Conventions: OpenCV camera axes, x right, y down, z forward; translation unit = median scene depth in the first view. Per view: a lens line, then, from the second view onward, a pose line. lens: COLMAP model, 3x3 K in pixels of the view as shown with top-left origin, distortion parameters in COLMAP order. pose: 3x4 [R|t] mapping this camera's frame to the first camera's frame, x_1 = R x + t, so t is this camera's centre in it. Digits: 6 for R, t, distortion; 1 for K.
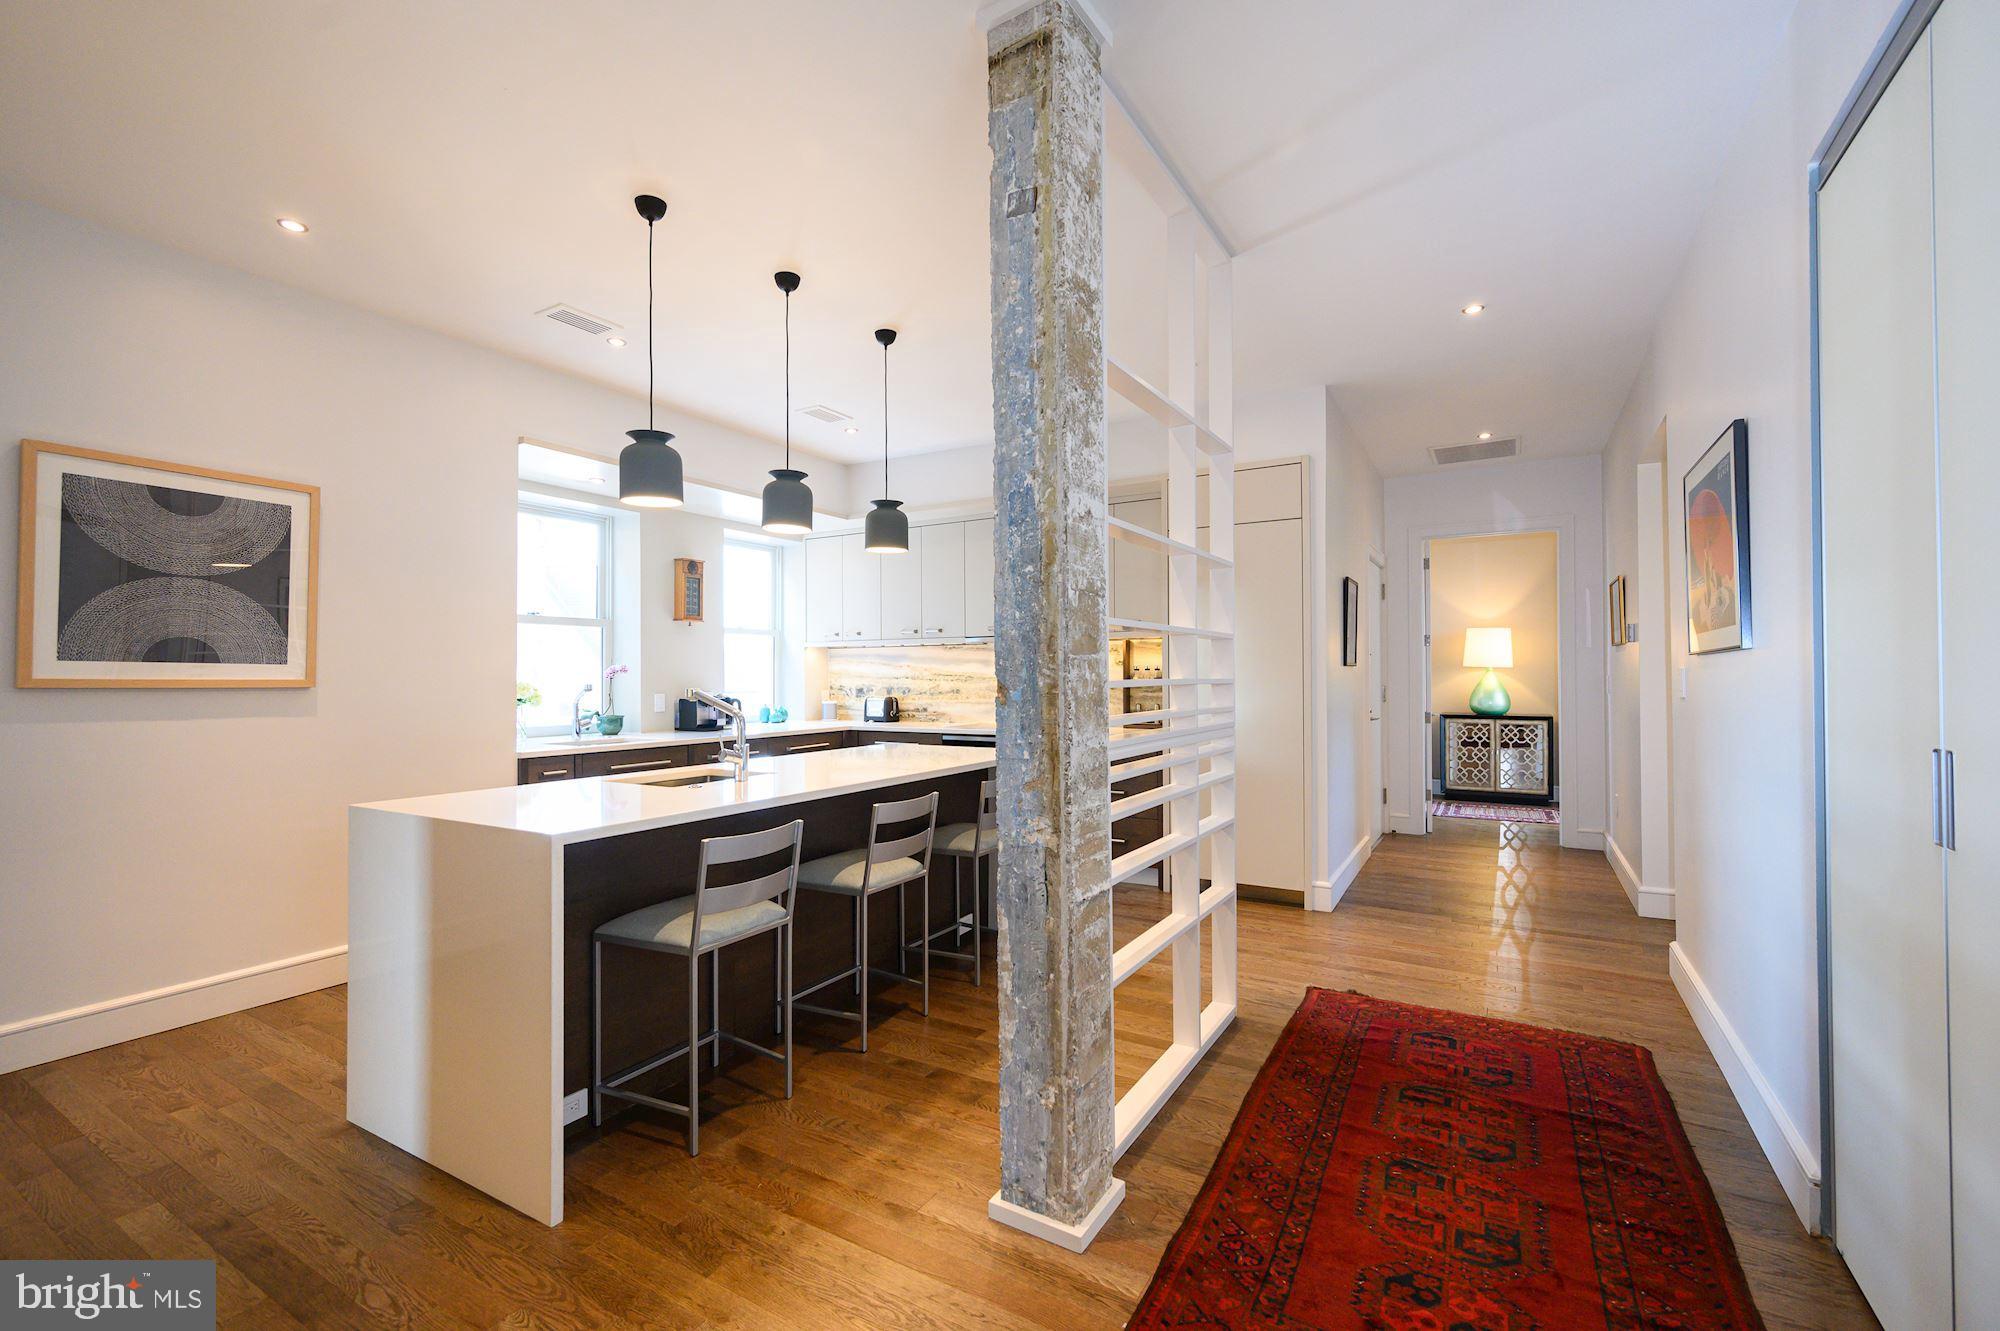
lens RADIAL K [[858.7, 0, 1000.0], [0, 858.7, 665.5], [0, 0, 1]] dist [-0.000838, -0.000246]
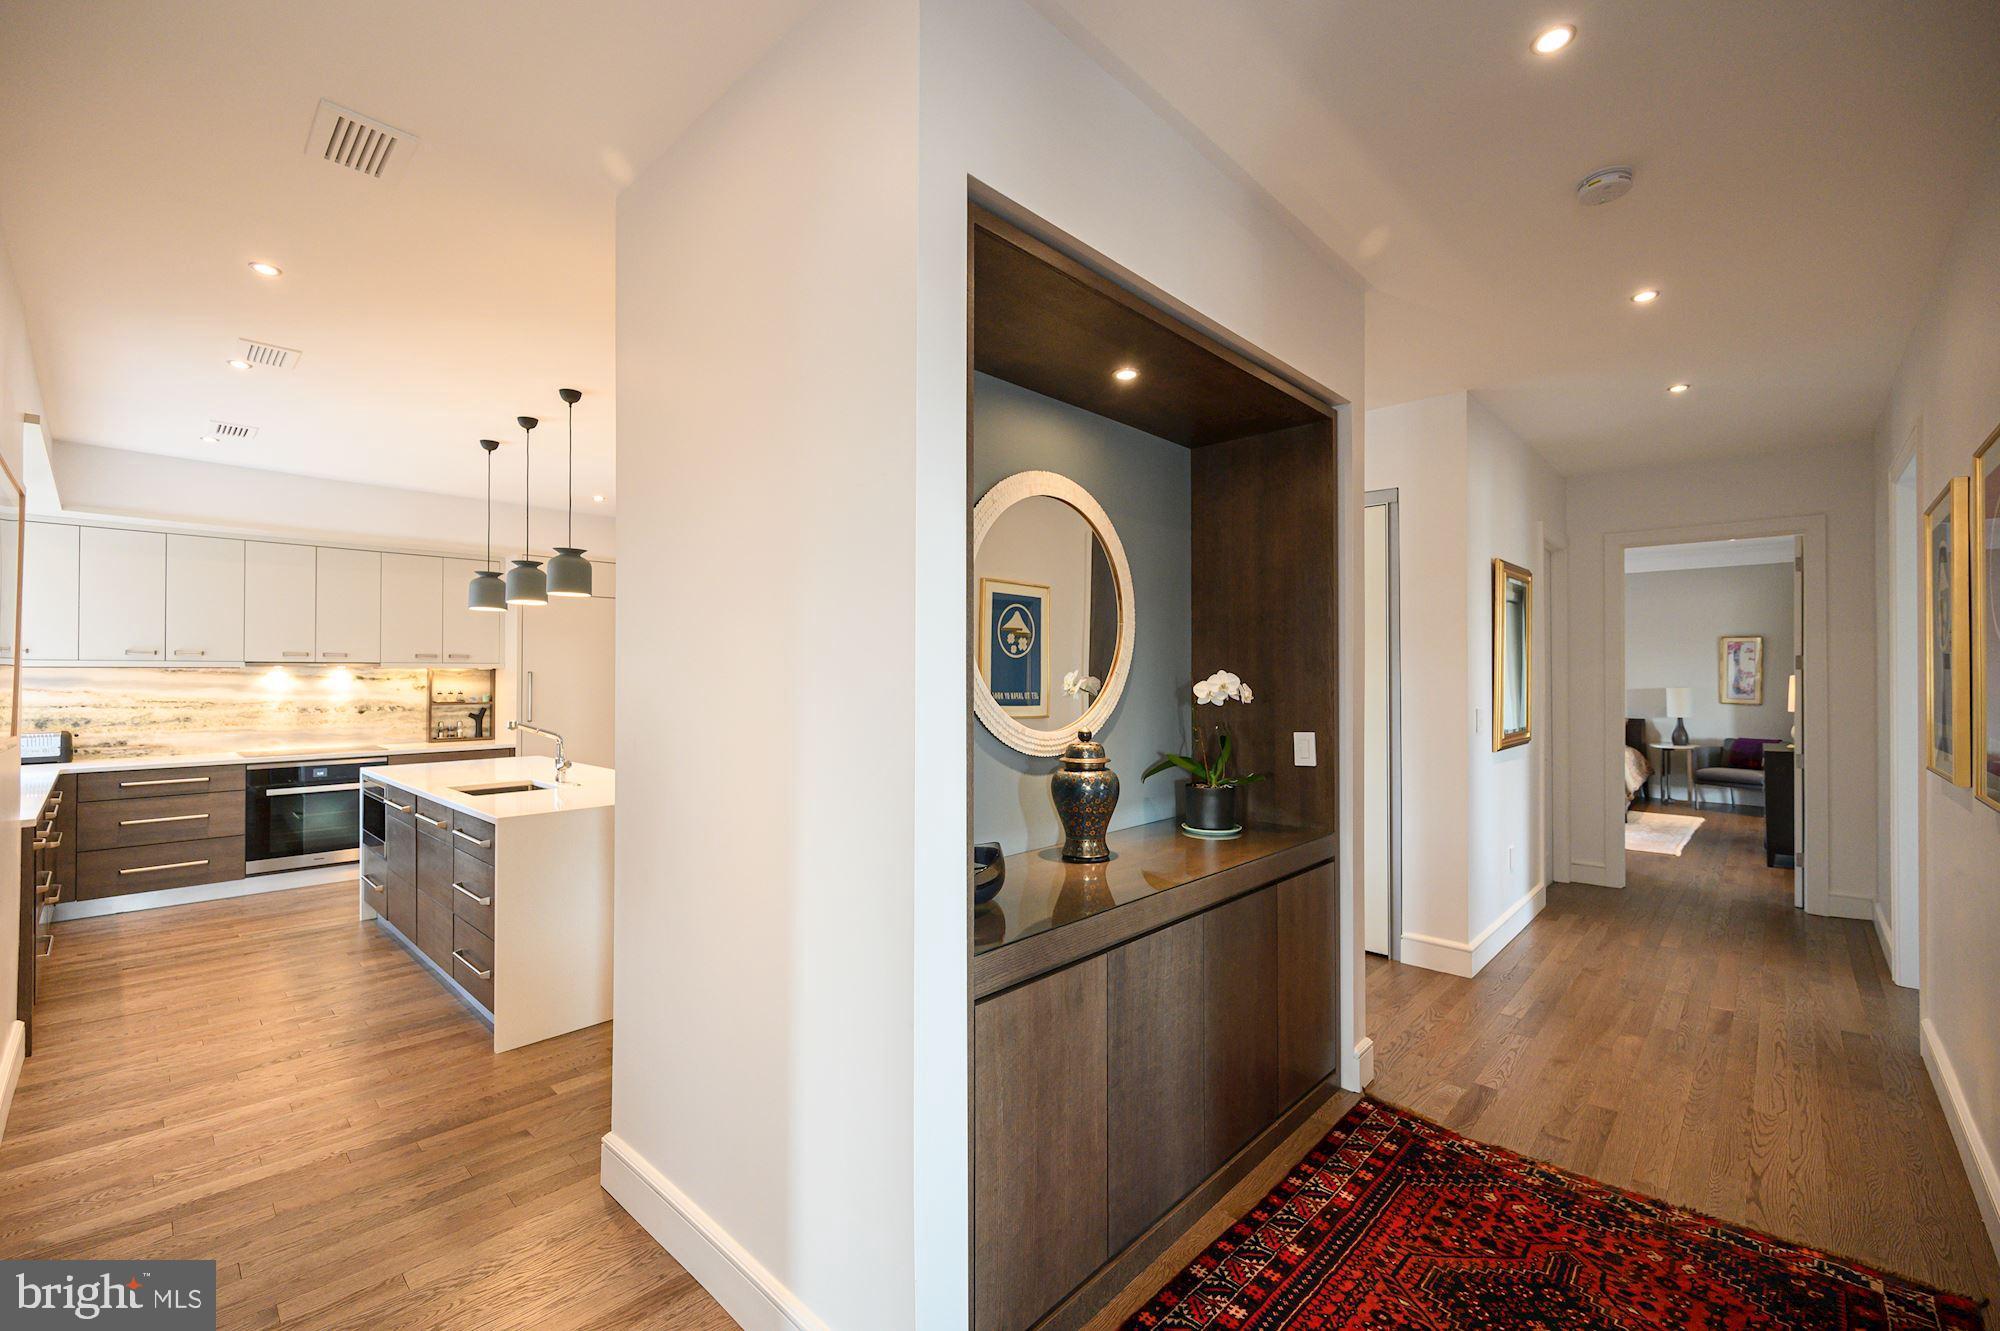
lens RADIAL K [[834.8, 0, 1000.0], [0, 834.8, 665.5], [0, 0, 1]] dist [0.008592, 0.000032]
pose [[0.208103, 0.015469, 0.977984, -1.596937], [-0.015222, 0.999805, -0.012575, -0.061712], [-0.977988, -0.012270, 0.208298, -0.036638]]
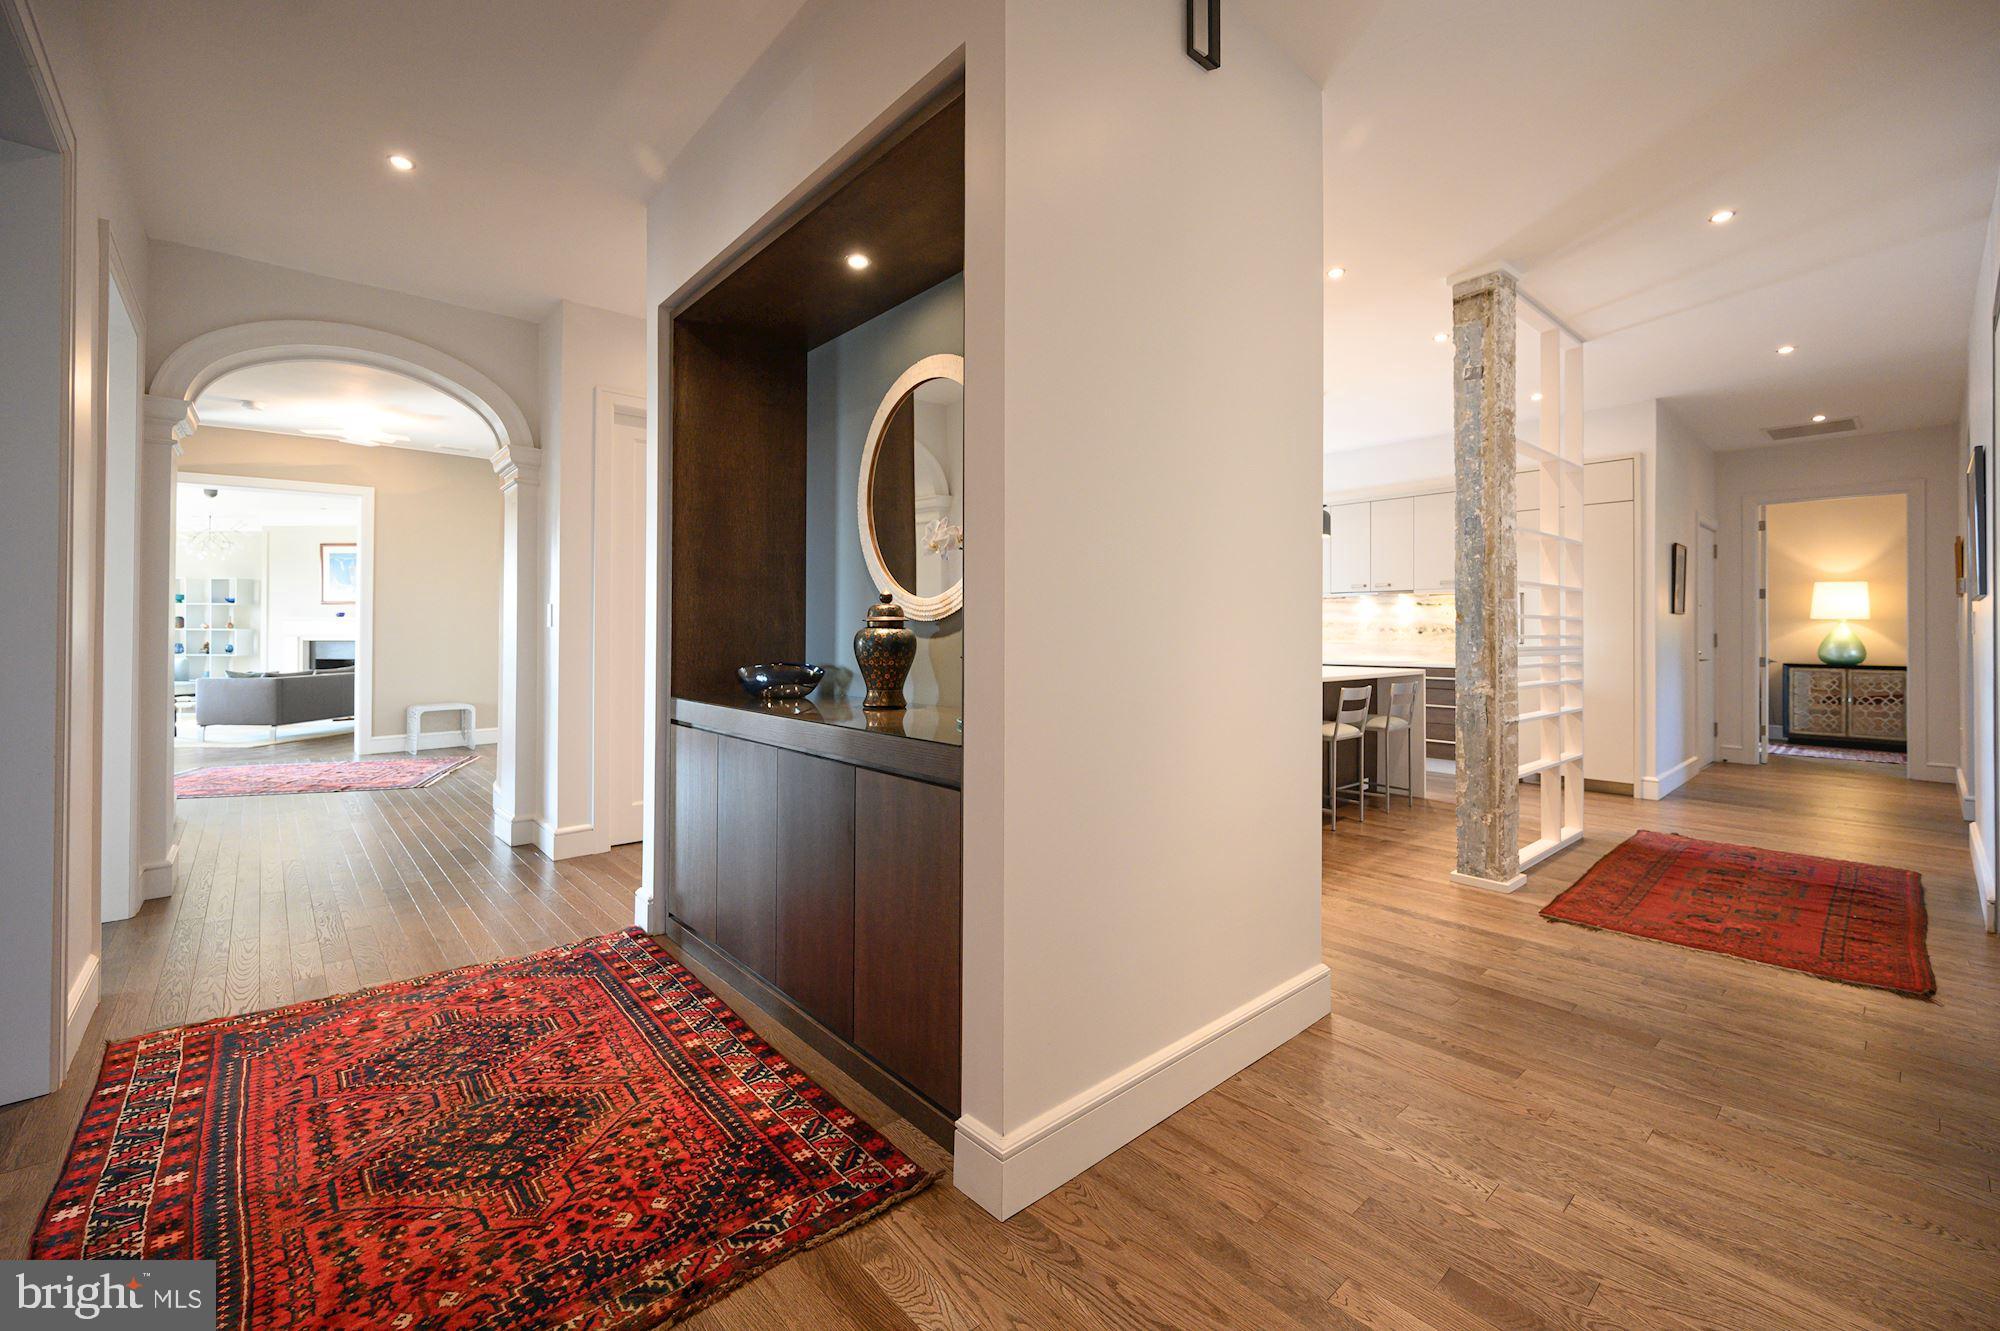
lens RADIAL K [[835.4, 0, 992.3], [0, 835.4, 625.0], [0, 0, 1]] dist [0.000030, -0.000204]
pose [[0.952516, 0.005810, -0.304432, -0.305364], [-0.005362, 0.999983, 0.002307, 0.033350], [0.304440, -0.000566, 0.952531, -0.816132]]
